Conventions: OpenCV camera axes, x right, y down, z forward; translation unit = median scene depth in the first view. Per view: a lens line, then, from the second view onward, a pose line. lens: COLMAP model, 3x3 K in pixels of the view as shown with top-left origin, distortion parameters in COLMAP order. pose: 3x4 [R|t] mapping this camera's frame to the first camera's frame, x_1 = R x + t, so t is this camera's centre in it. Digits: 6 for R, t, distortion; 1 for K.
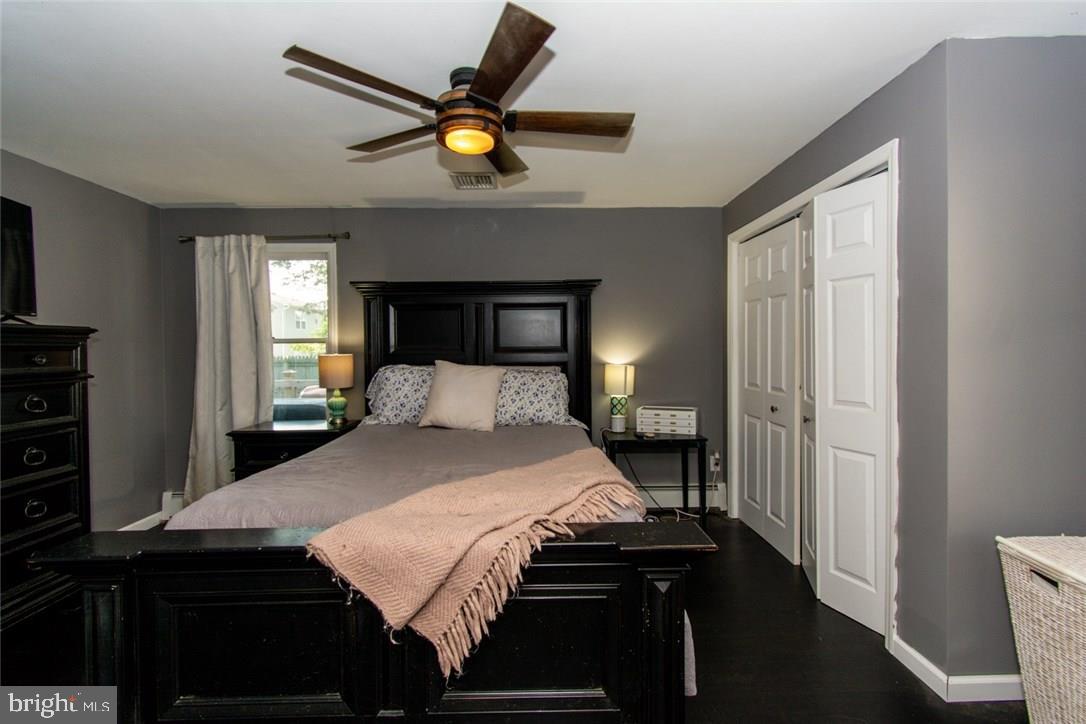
lens RADIAL K [[476.4, 0, 543.0], [0, 476.4, 362.0], [0, 0, 1]] dist [-0.001314, -0.000642]
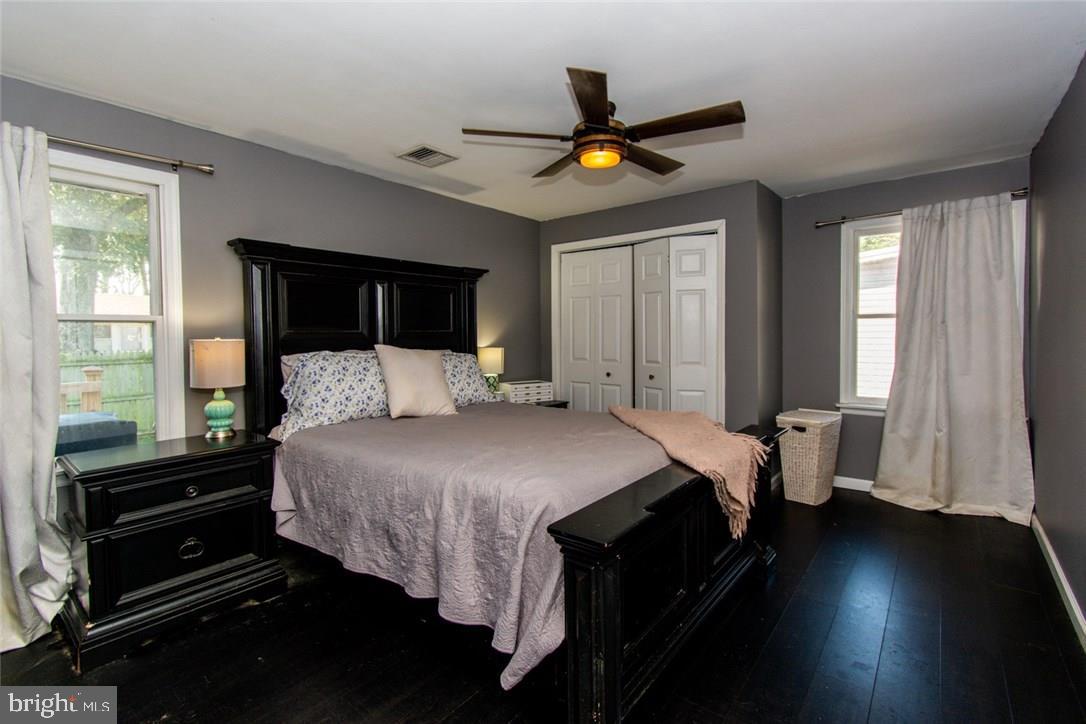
lens RADIAL K [[492.7, 0, 550.3], [0, 492.7, 349.1], [0, 0, 1]] dist [0.002994, 0.000755]
pose [[0.638222, -0.023408, 0.769497, -0.678825], [0.027833, 0.999586, 0.007322, 0.006414], [-0.769349, 0.016745, 0.638609, 0.162488]]
